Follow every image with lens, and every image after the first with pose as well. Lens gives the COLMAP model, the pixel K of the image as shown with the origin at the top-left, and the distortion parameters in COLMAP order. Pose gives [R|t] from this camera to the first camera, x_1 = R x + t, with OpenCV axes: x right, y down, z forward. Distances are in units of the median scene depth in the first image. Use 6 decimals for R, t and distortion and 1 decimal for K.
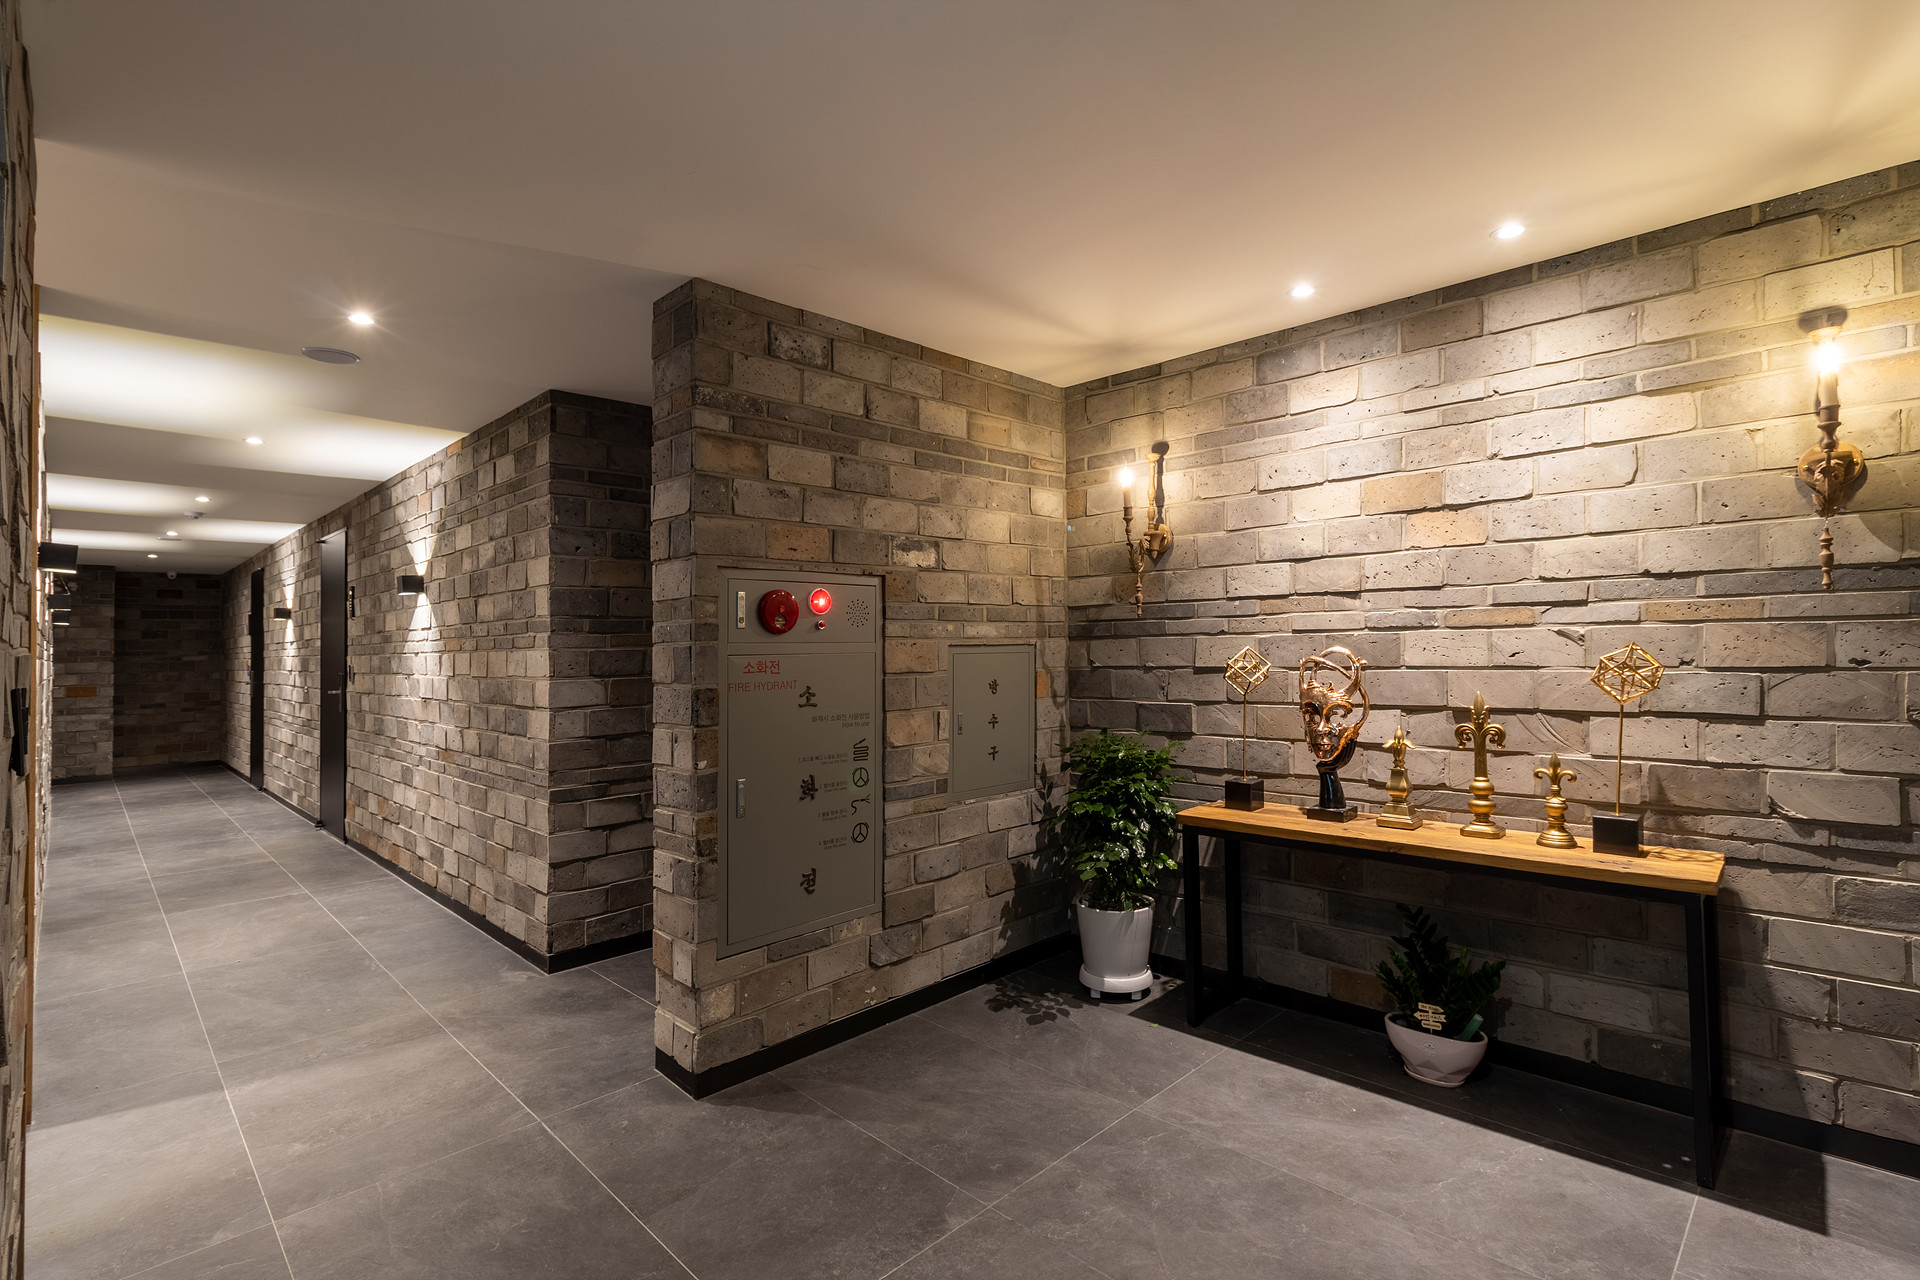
lens RADIAL K [[900.4, 0, 973.8], [0, 900.4, 636.8], [0, 0, 1]] dist [-0.003783, -0.001060]
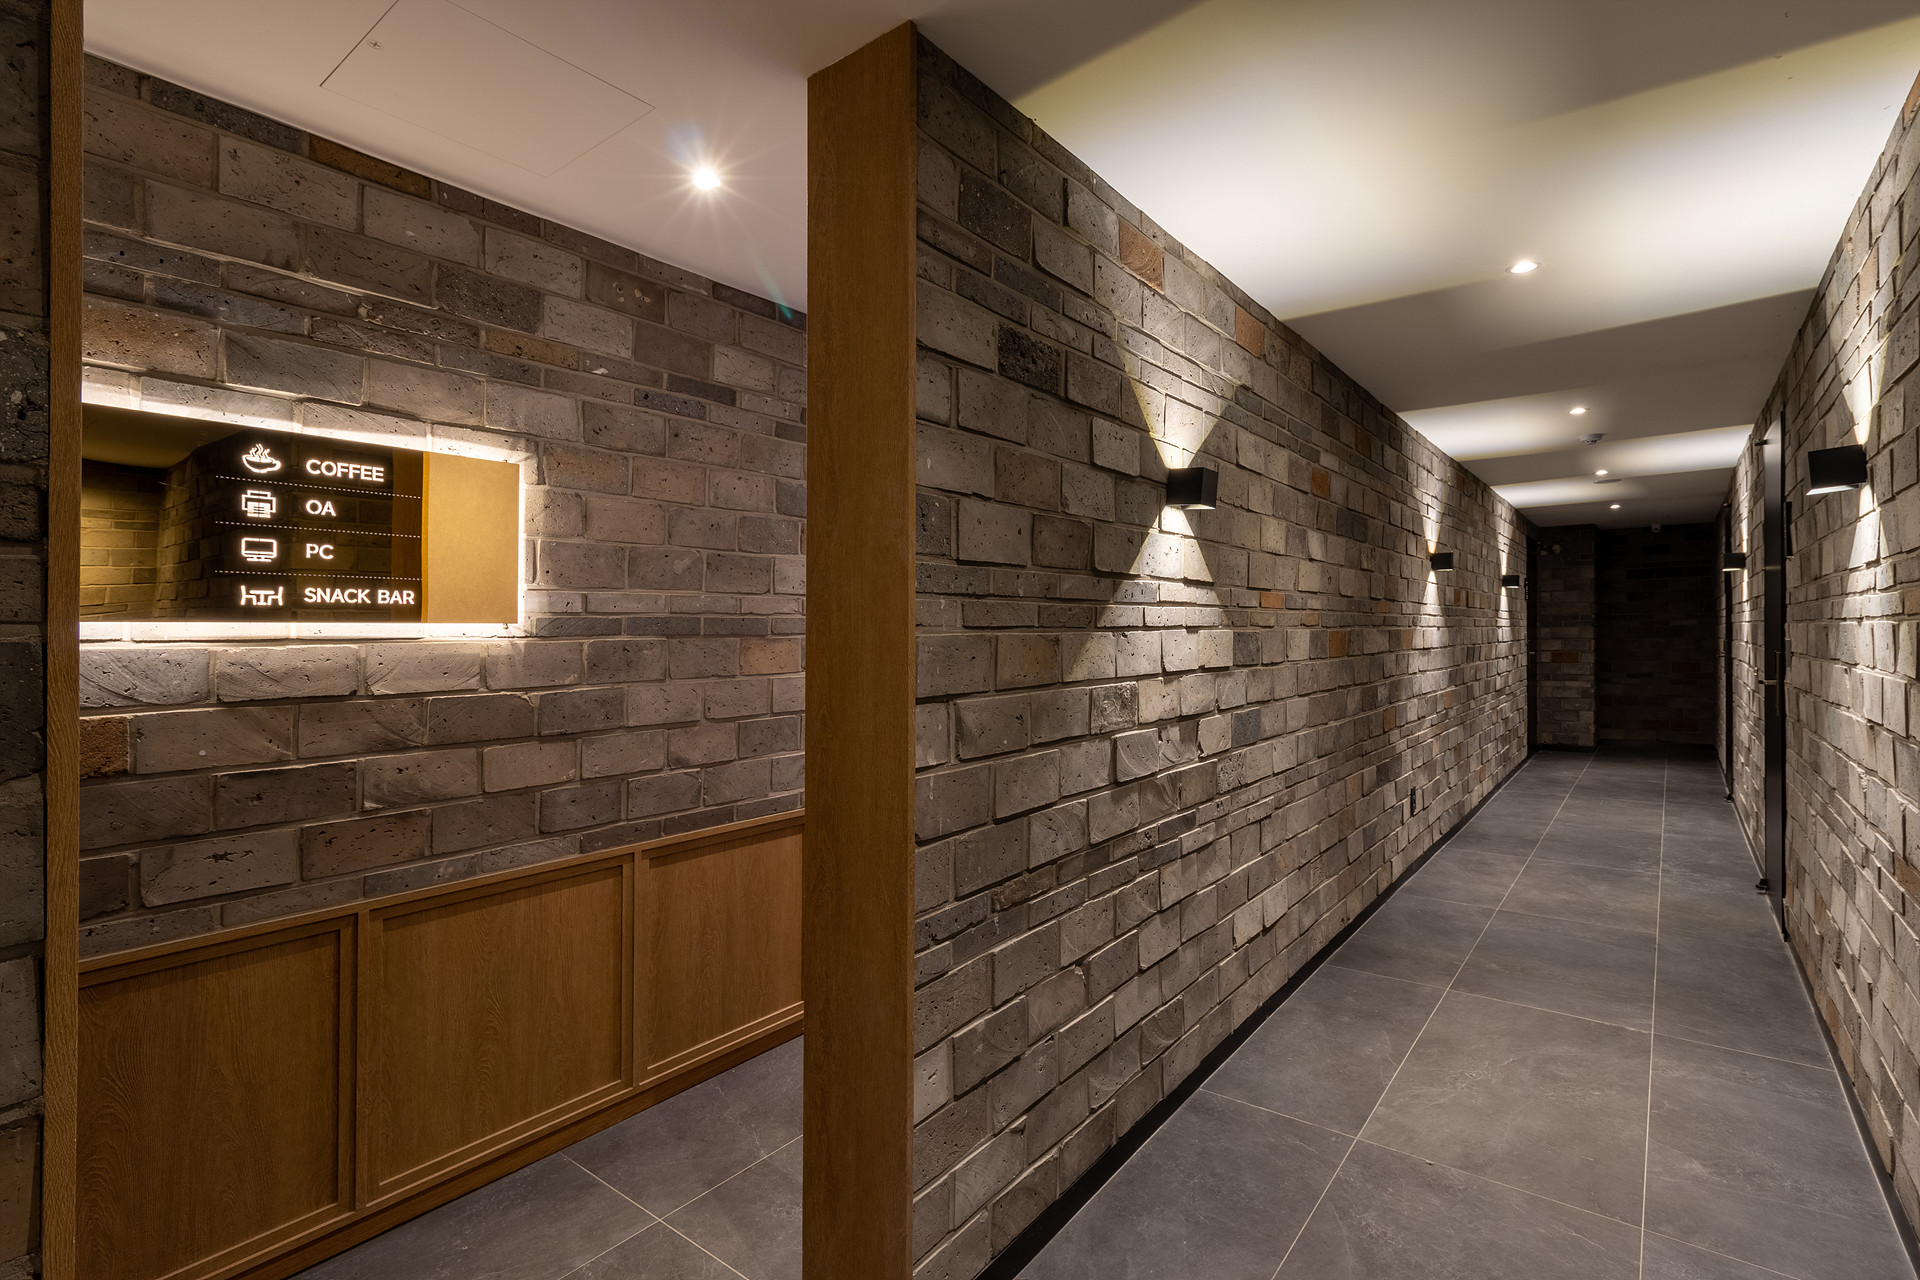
lens RADIAL K [[900.4, 0, 969.1], [0, 900.4, 625.6], [0, 0, 1]] dist [-0.003783, -0.001060]
pose [[0.120587, 0.005658, -0.992687, -0.807650], [0.024366, 0.999666, 0.008657, 0.023157], [0.992404, -0.025231, 0.120409, 1.801743]]
